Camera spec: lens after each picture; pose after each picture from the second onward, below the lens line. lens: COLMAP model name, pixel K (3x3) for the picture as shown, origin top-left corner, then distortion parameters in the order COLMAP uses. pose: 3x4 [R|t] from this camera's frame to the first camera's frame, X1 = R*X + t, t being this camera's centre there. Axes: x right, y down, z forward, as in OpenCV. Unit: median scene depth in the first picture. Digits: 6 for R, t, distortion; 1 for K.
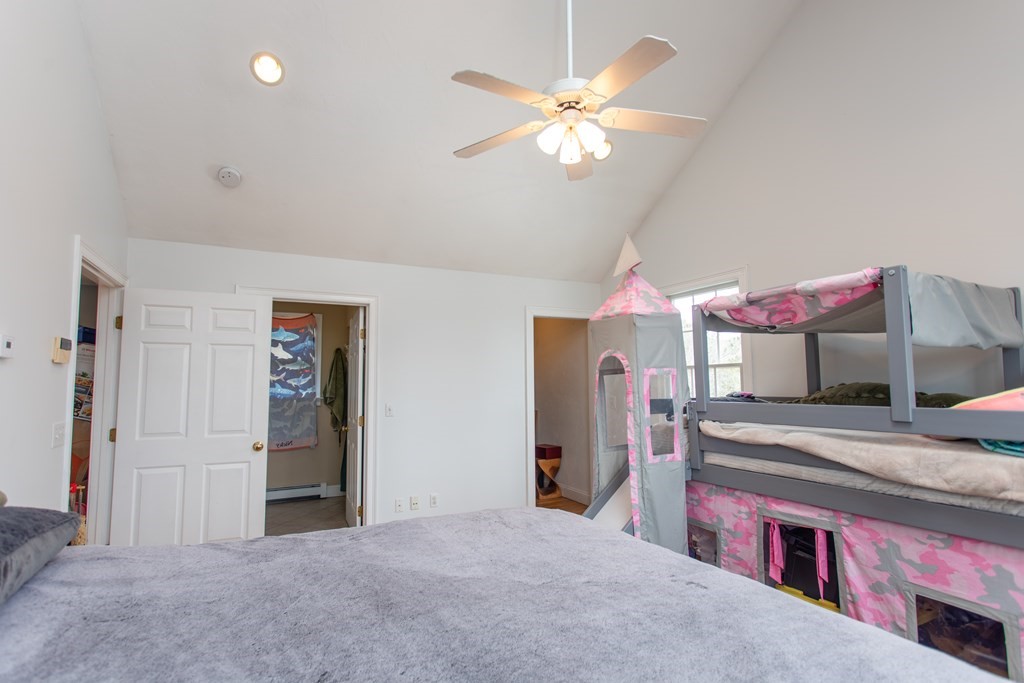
lens RADIAL K [[501.0, 0, 513.0], [0, 501.0, 347.6], [0, 0, 1]] dist [0.000349, 0.000154]
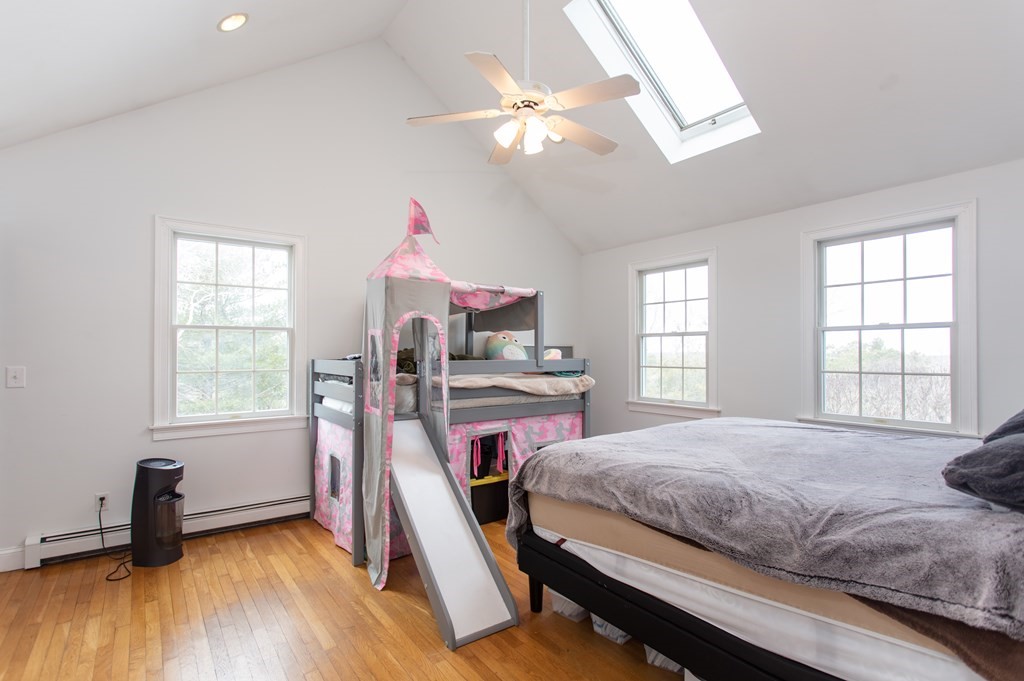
lens RADIAL K [[501.0, 0, 513.0], [0, 501.0, 346.6], [0, 0, 1]] dist [0.000349, 0.000154]
pose [[-0.161382, 0.017356, 0.986739, -0.988724], [-0.072928, 0.996902, -0.029463, 0.107622], [-0.984194, -0.076716, -0.159616, 1.143040]]
